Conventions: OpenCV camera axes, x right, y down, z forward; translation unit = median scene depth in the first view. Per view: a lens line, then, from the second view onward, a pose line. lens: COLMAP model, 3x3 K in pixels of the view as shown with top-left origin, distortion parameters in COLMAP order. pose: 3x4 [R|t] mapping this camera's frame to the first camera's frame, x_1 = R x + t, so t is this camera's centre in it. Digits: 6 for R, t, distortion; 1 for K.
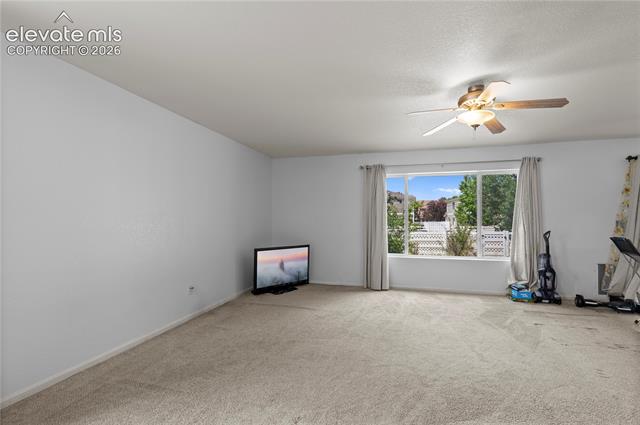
lens RADIAL K [[293.8, 0, 322.0], [0, 293.8, 211.5], [0, 0, 1]] dist [-0.009635, 0.000879]
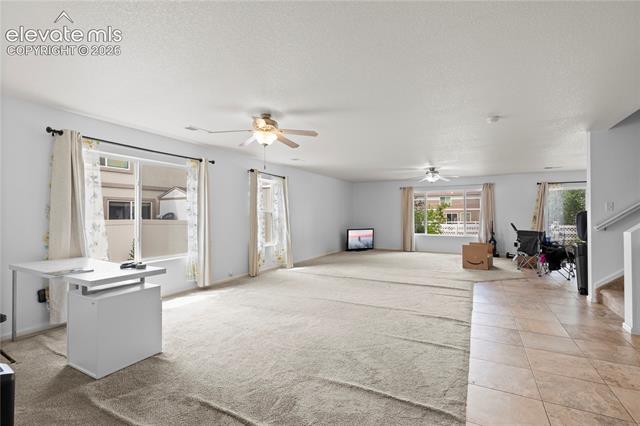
lens RADIAL K [[293.8, 0, 322.2], [0, 293.8, 209.6], [0, 0, 1]] dist [-0.009635, 0.000879]
pose [[0.974774, -0.008566, -0.223029, 0.064116], [0.011325, 0.999874, 0.011094, -0.039395], [0.222906, -0.013340, 0.974749, -1.033826]]
